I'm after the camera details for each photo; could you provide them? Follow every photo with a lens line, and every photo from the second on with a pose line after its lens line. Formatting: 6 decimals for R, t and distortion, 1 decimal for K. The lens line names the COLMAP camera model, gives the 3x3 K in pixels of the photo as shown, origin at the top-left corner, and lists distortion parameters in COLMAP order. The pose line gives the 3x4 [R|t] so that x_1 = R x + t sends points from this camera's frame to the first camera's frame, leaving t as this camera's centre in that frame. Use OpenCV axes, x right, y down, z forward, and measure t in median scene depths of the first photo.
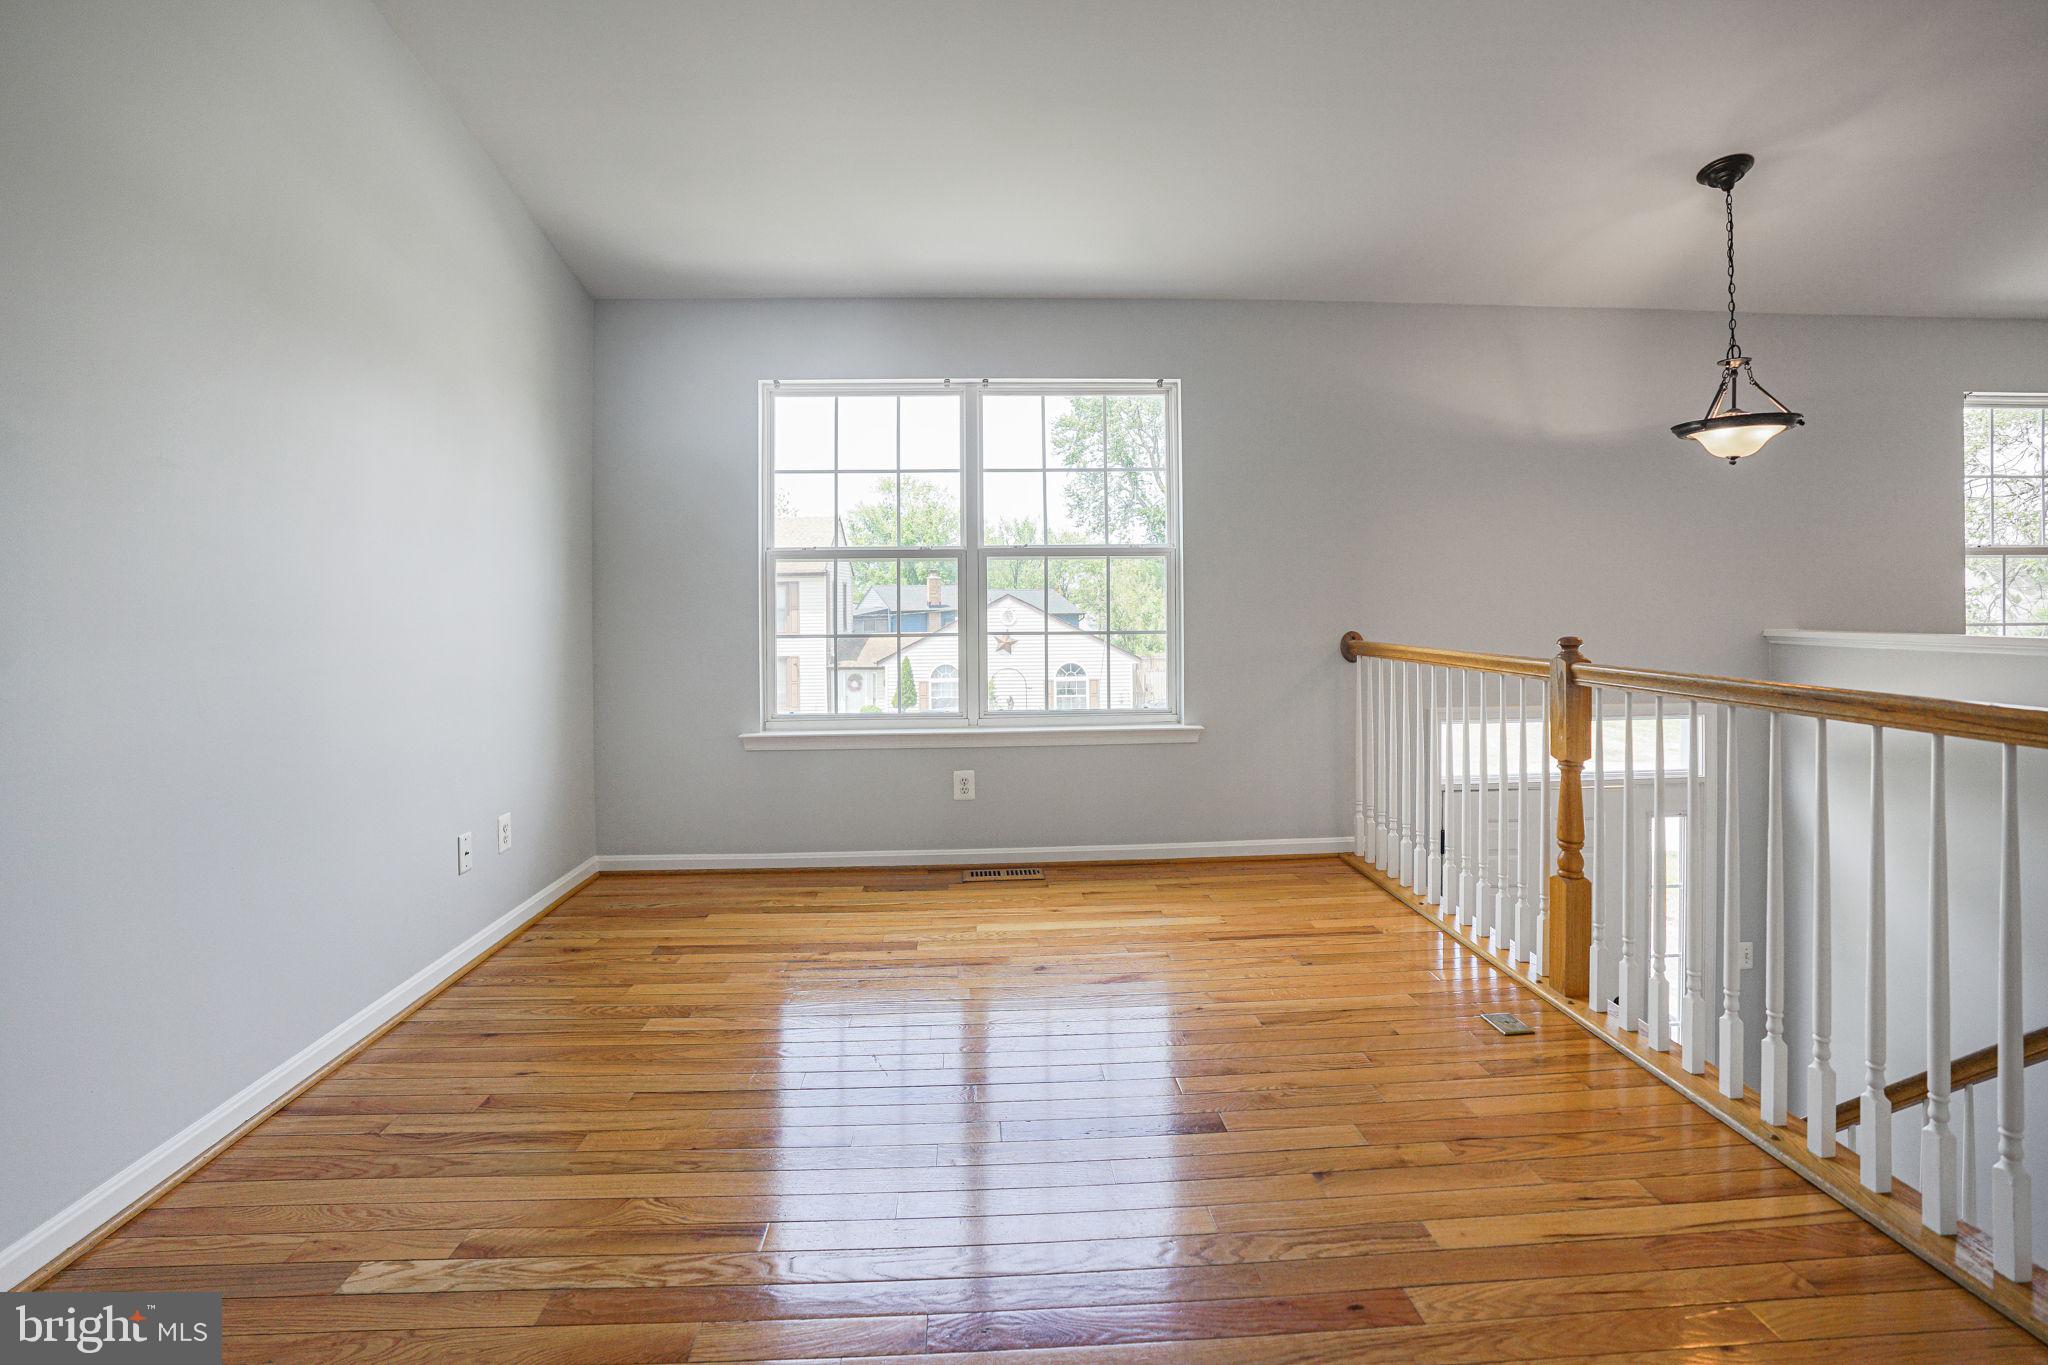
lens RADIAL K [[971.1, 0, 1044.8], [0, 971.1, 611.4], [0, 0, 1]] dist [-0.040338, 0.008324]
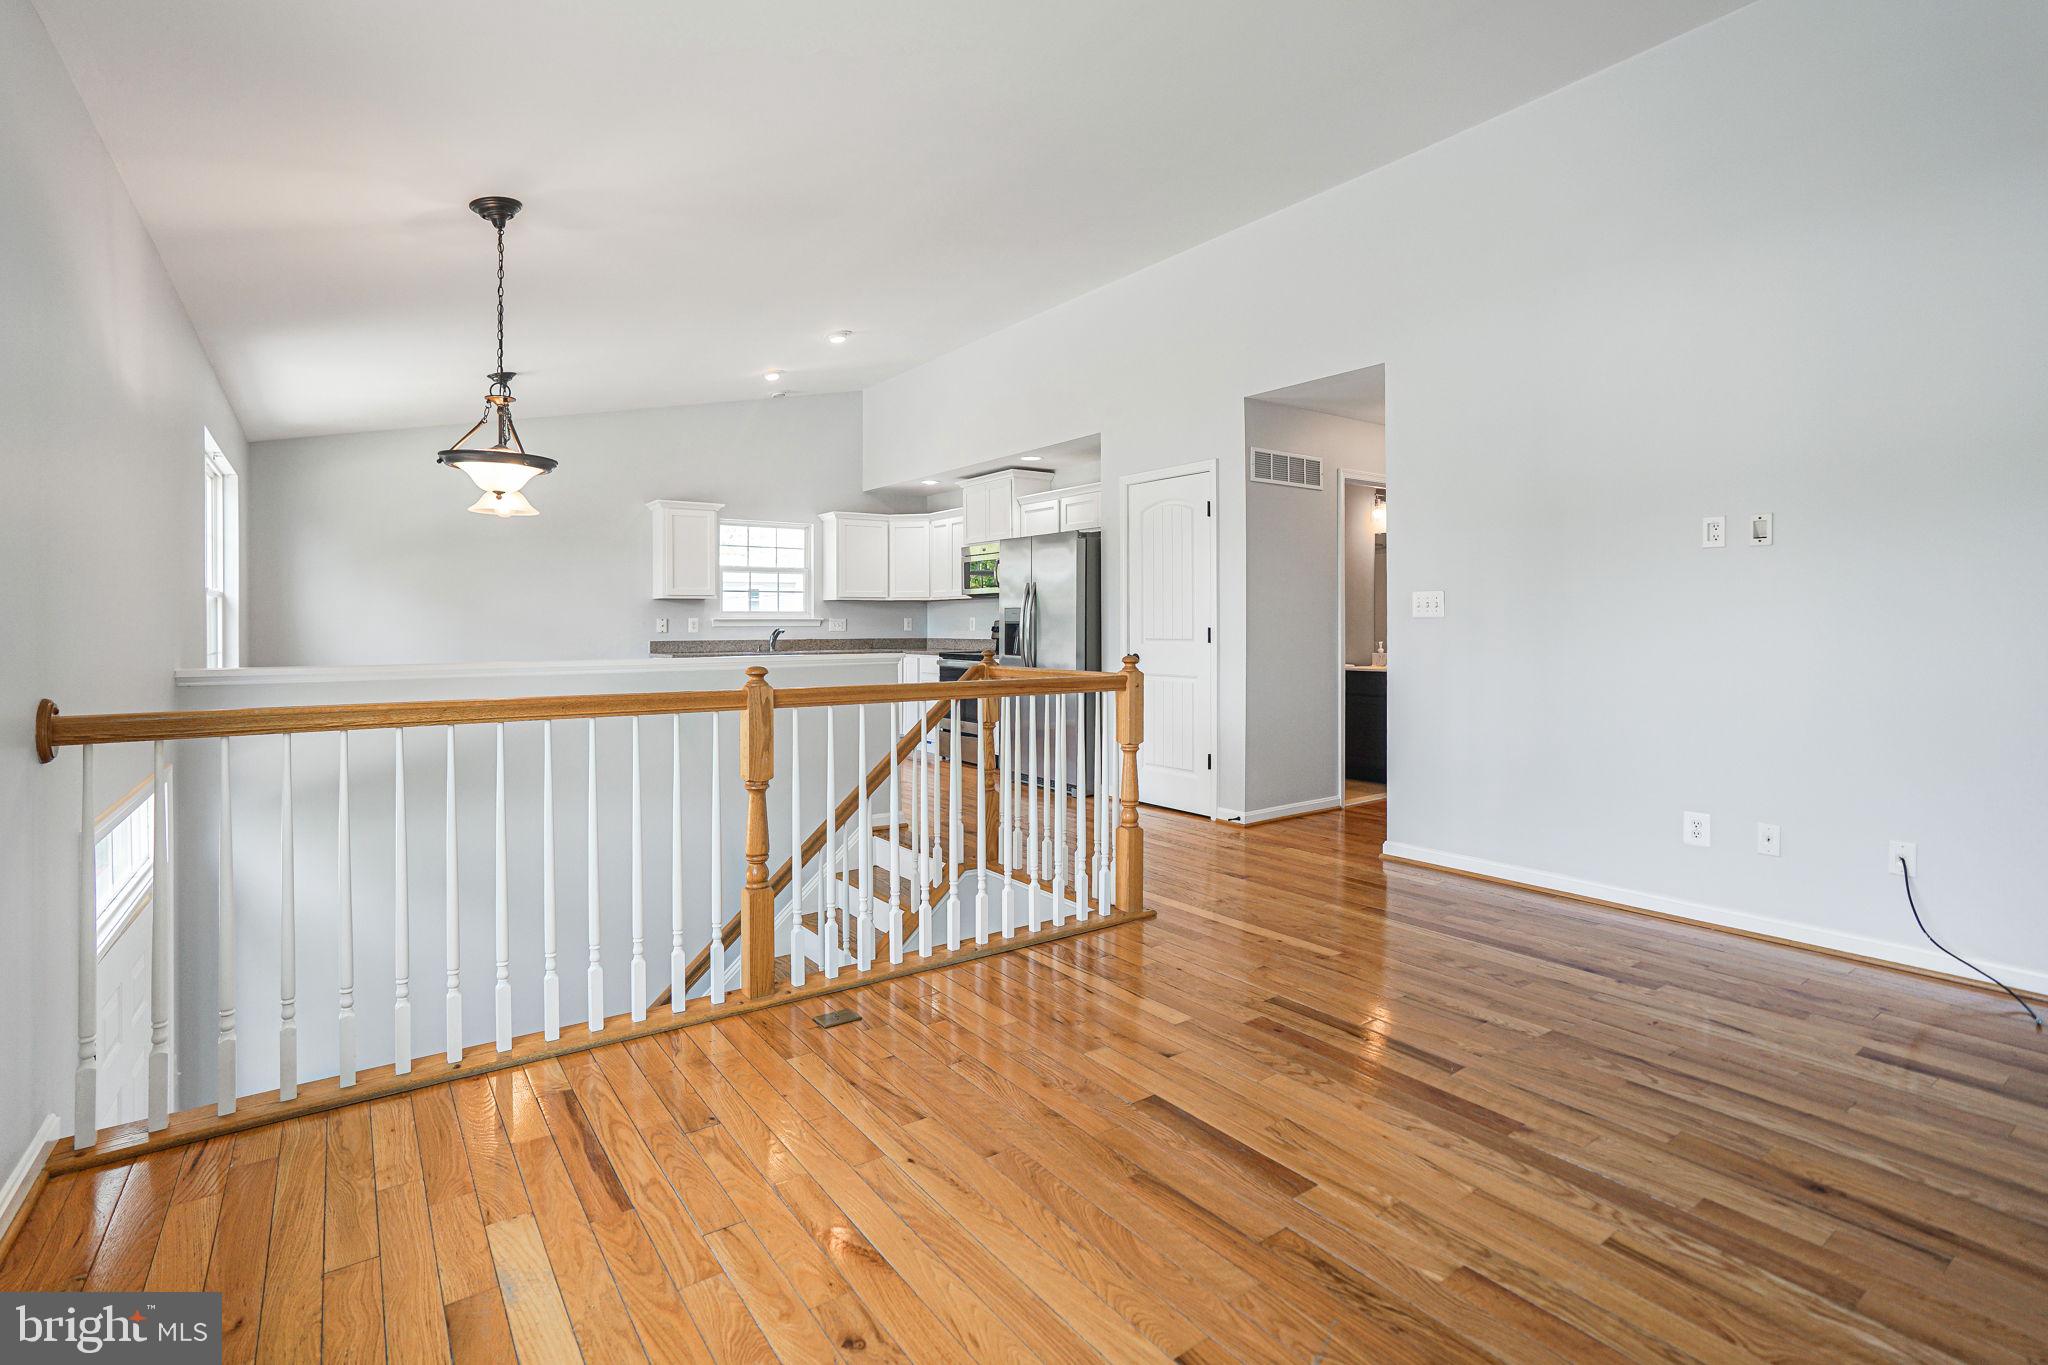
lens RADIAL K [[954.8, 0, 1001.3], [0, 954.8, 649.1], [0, 0, 1]] dist [-0.048896, 0.023122]
pose [[-0.496311, -0.017806, 0.867962, -0.357064], [0.012499, 0.999539, 0.027653, -0.012599], [-0.868055, 0.024573, -0.495860, 0.880490]]
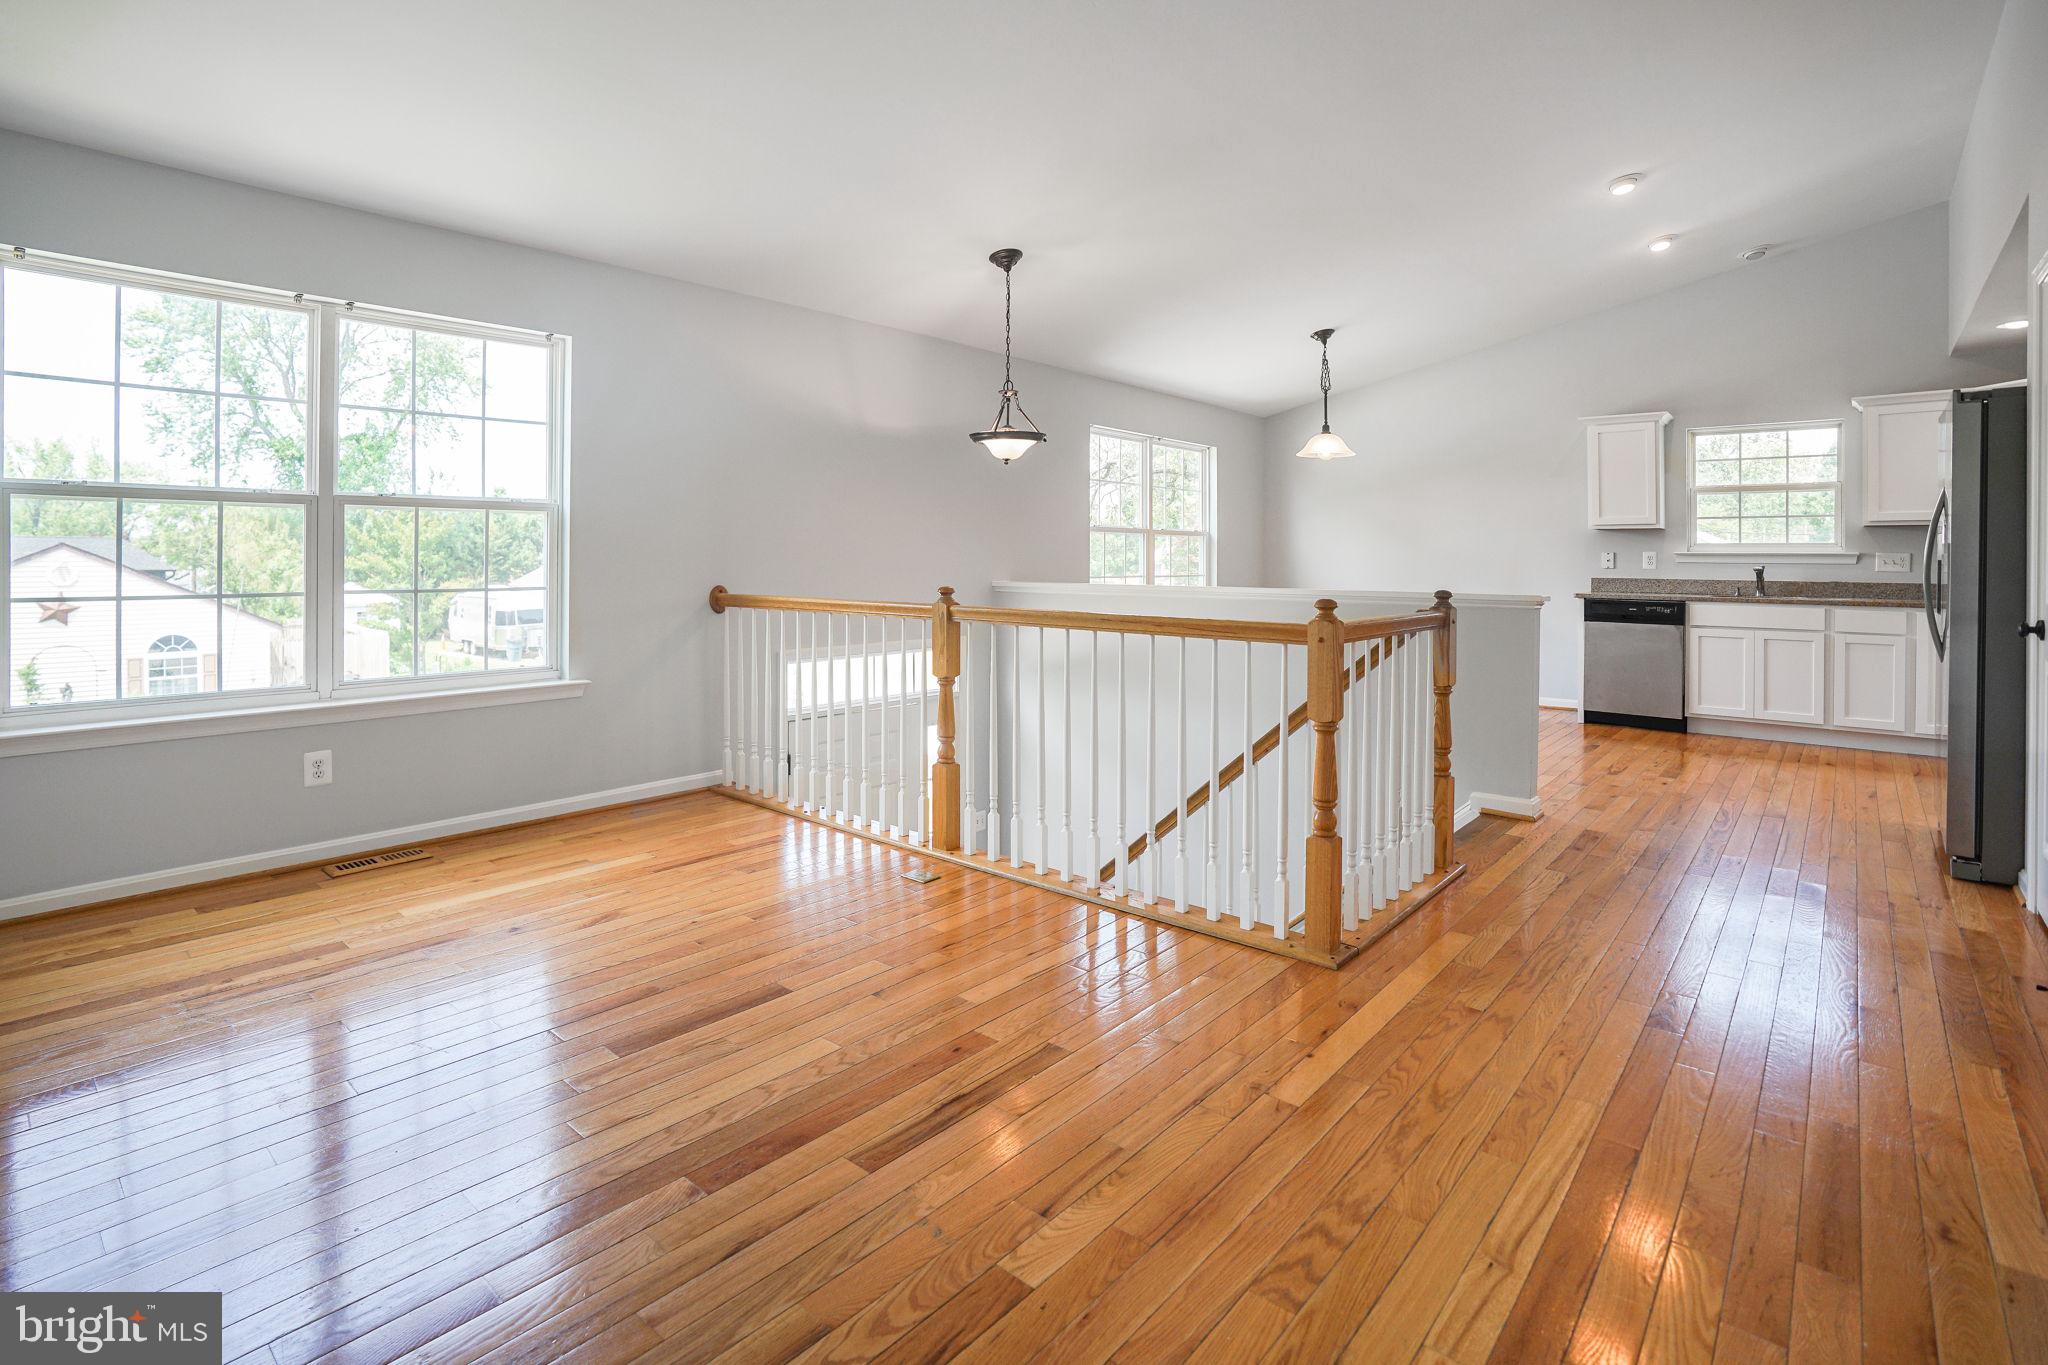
lens RADIAL K [[971.1, 0, 1018.3], [0, 971.1, 576.5], [0, 0, 1]] dist [-0.040338, 0.008324]
pose [[0.711278, -0.004290, 0.702898, -0.242702], [-0.001812, 0.999967, 0.007937, 0.000556], [-0.702909, -0.006919, 0.711246, -0.038136]]
